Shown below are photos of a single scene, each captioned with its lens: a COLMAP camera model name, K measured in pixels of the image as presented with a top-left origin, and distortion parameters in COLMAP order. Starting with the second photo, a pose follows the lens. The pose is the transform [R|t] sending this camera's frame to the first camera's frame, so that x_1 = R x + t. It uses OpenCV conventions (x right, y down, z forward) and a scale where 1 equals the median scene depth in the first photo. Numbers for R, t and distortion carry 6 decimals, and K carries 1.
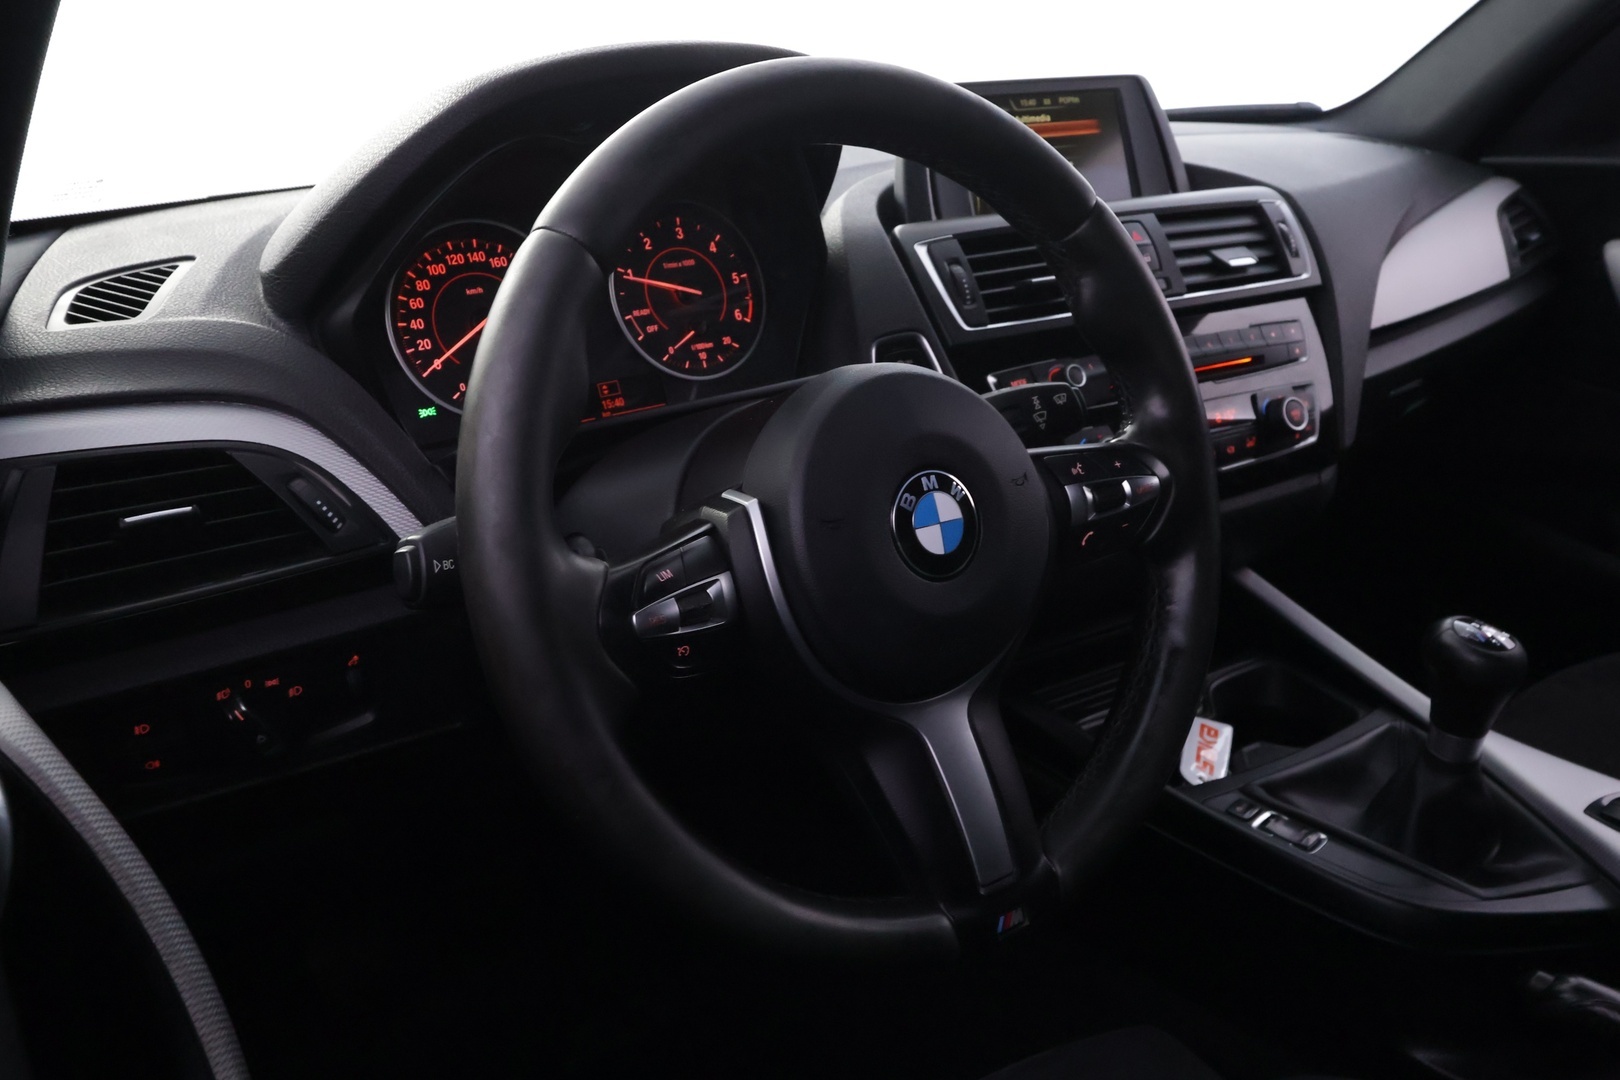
lens RADIAL K [[1262.5, 0, 810.0], [0, 1262.5, 540.0], [0, 0, 1]] dist [0.012943, -0.028528]
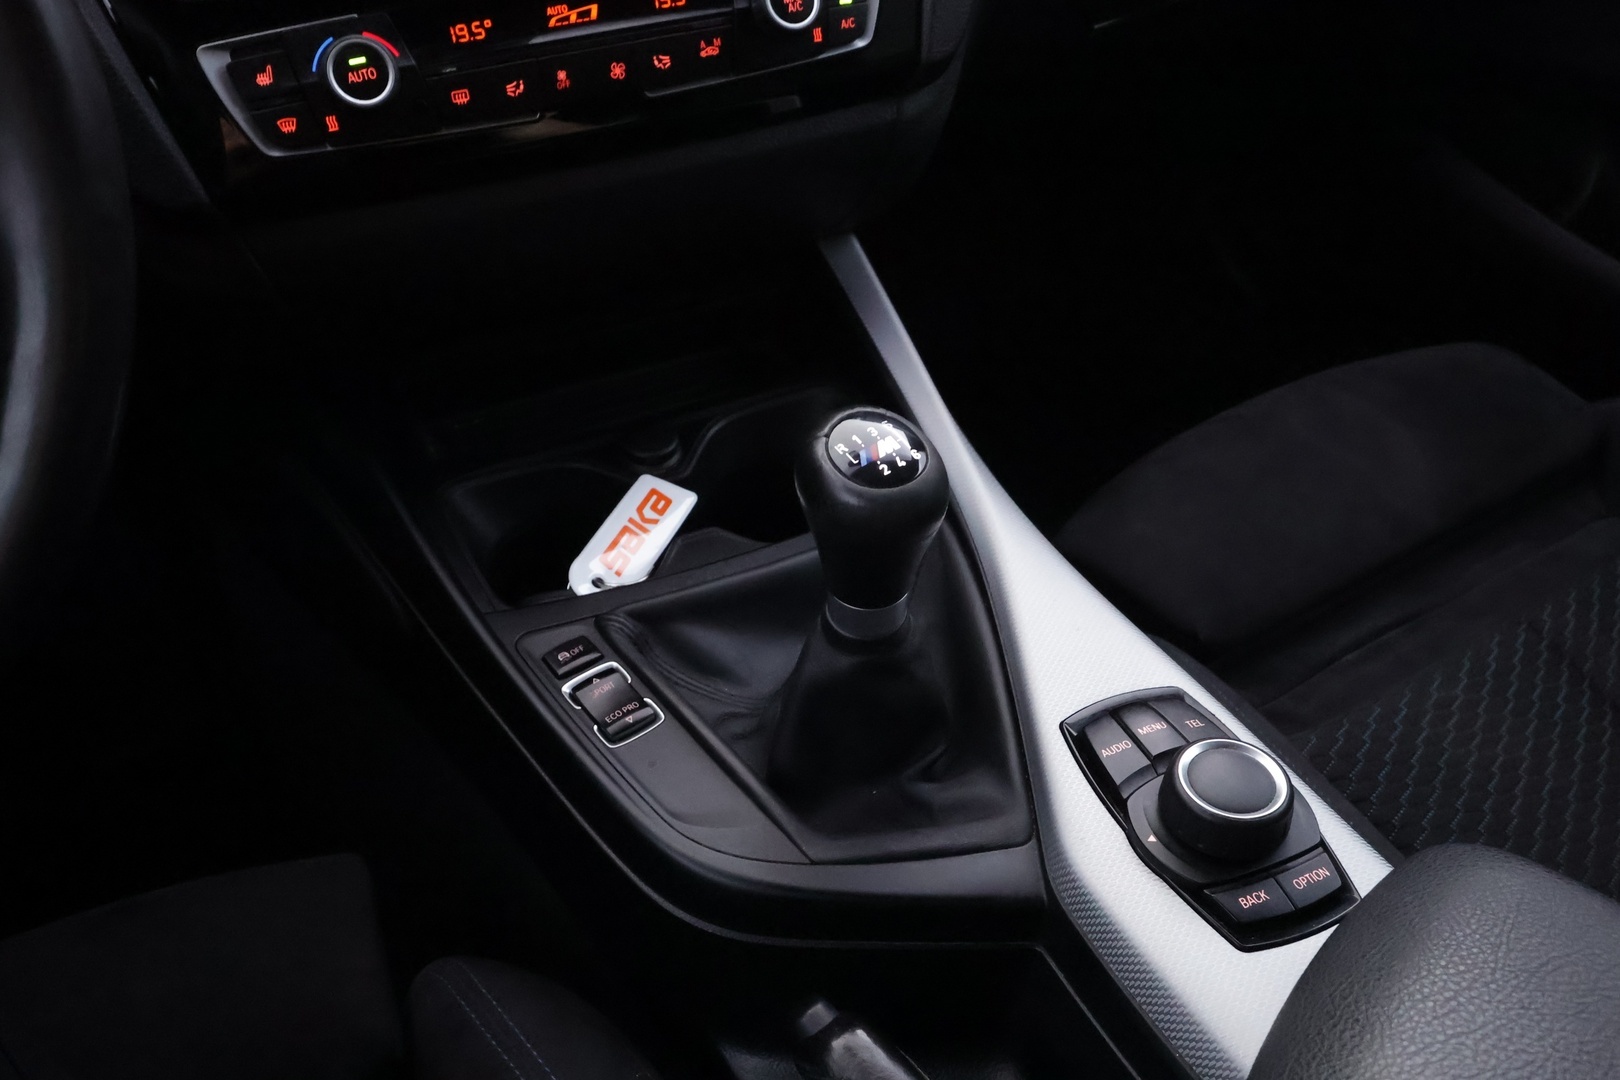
lens RADIAL K [[1262.5, 0, 810.0], [0, 1262.5, 540.0], [0, 0, 1]] dist [0.012943, -0.028528]
pose [[0.994101, 0.076279, -0.077101, 0.513337], [-0.043951, 0.933228, 0.356587, -0.084866], [0.099153, -0.351094, 0.931075, 0.421686]]
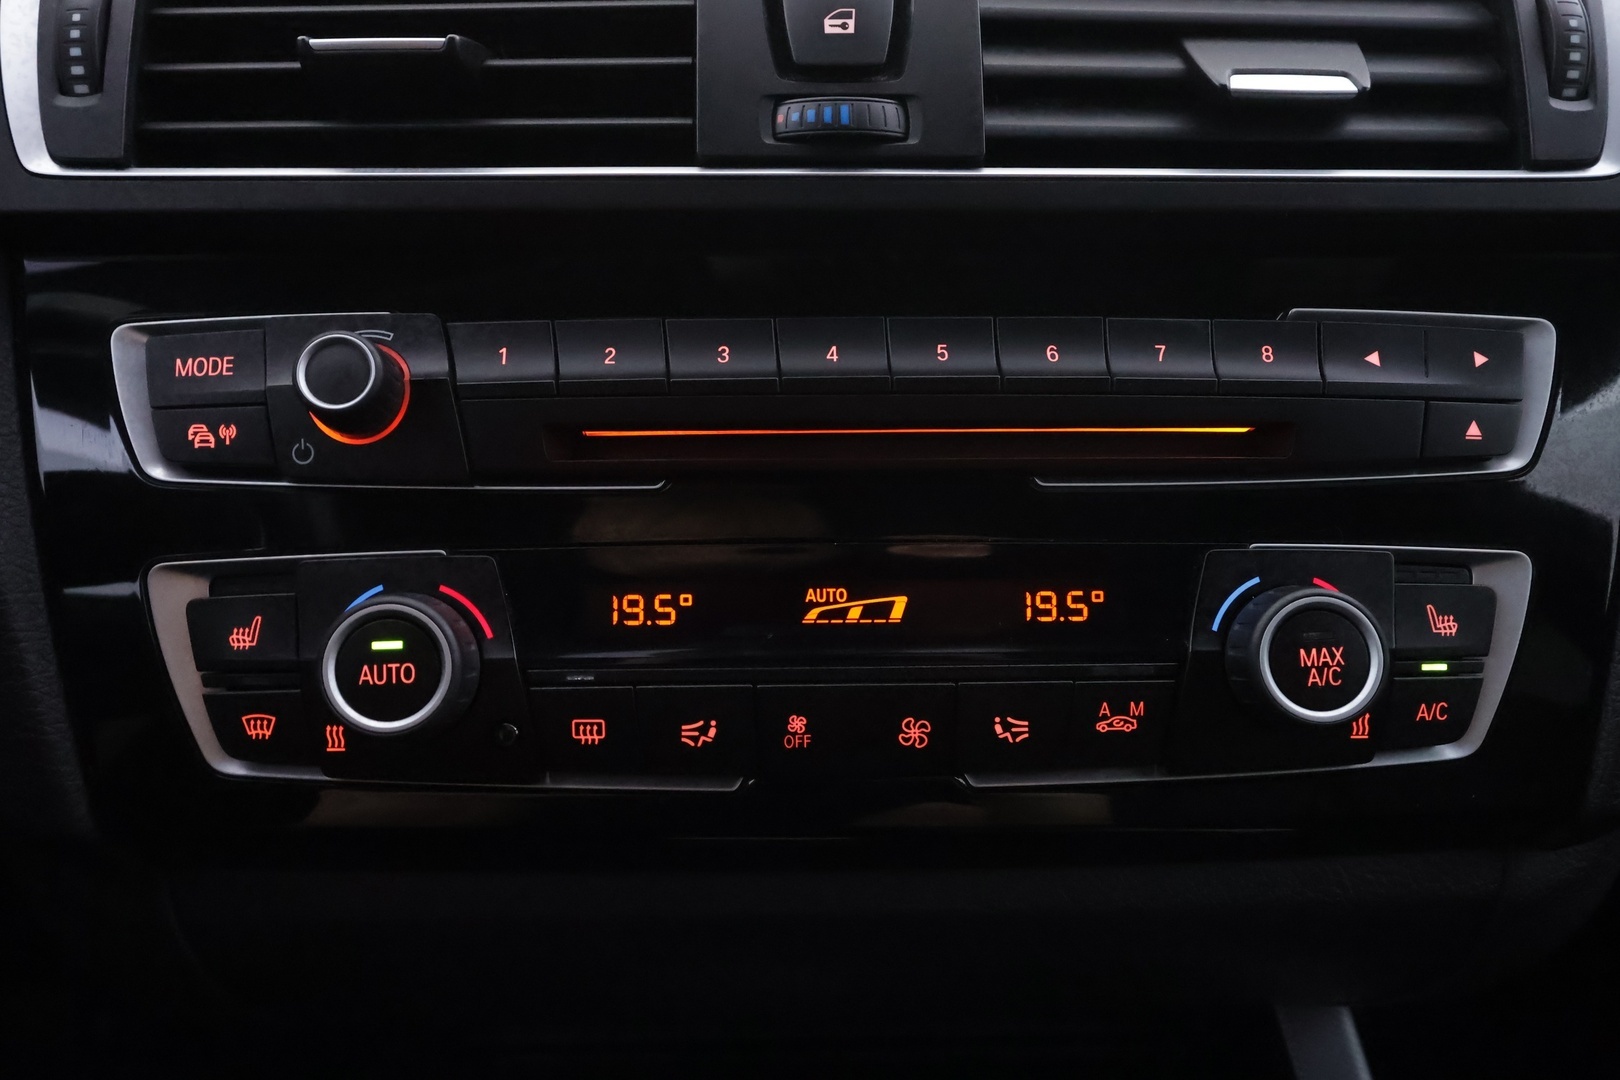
lens RADIAL K [[1262.5, 0, 810.0], [0, 1262.5, 540.0], [0, 0, 1]] dist [0.012943, -0.028528]
pose [[0.878534, 0.215644, -0.426234, 0.447864], [-0.196393, 0.976457, 0.089222, -0.143207], [0.435440, 0.005325, 0.900202, 0.804431]]
